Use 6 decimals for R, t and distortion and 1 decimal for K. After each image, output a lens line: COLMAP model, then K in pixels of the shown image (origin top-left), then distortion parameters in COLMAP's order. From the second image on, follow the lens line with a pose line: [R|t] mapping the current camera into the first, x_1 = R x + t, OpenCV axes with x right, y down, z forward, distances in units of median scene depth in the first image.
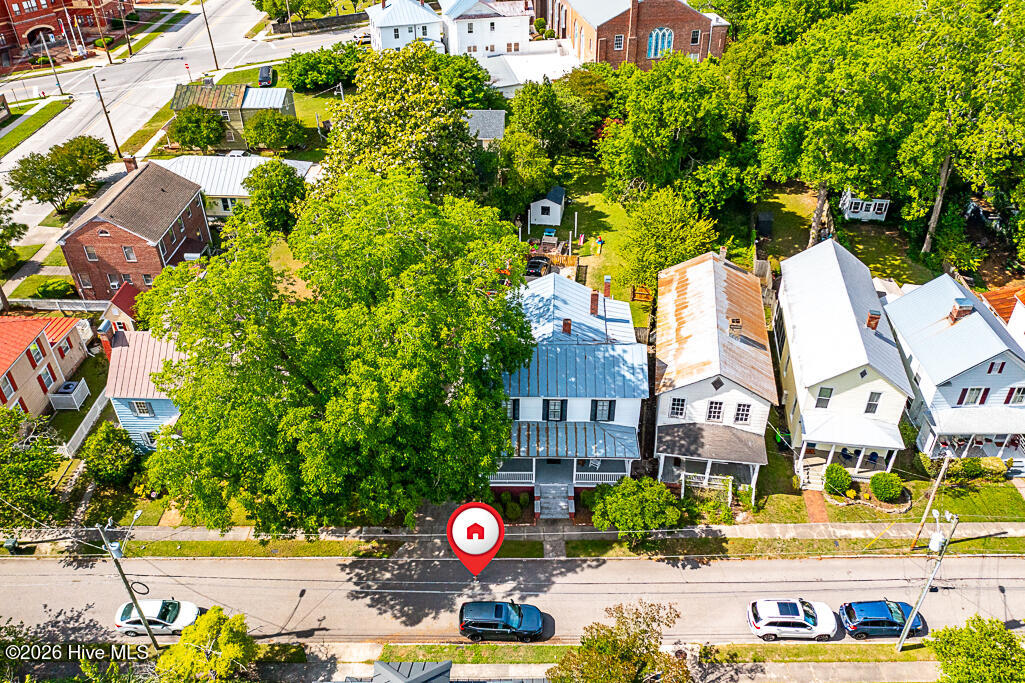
lens RADIAL K [[804.8, 0, 512.5], [0, 804.8, 341.5], [0, 0, 1]] dist [-0.024435, -0.000411]
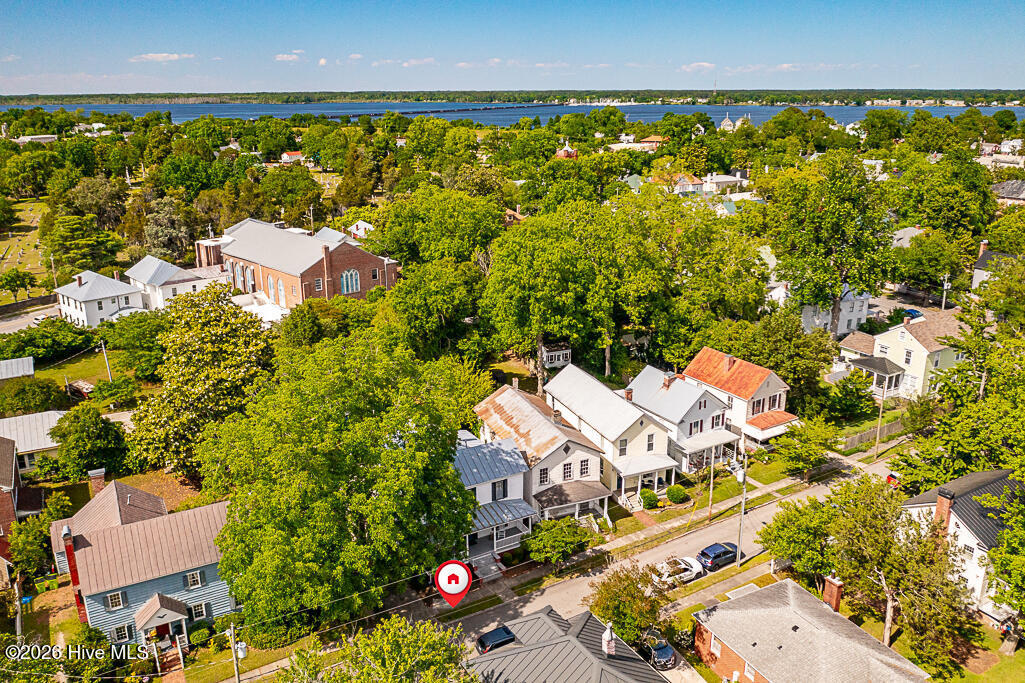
lens RADIAL K [[804.8, 0, 512.5], [0, 804.8, 341.5], [0, 0, 1]] dist [-0.024435, -0.000411]
pose [[0.850663, -0.150286, 0.503773, -0.488482], [0.304950, 0.921634, -0.239992, 0.177483], [-0.428227, 0.357778, 0.829829, -0.212227]]
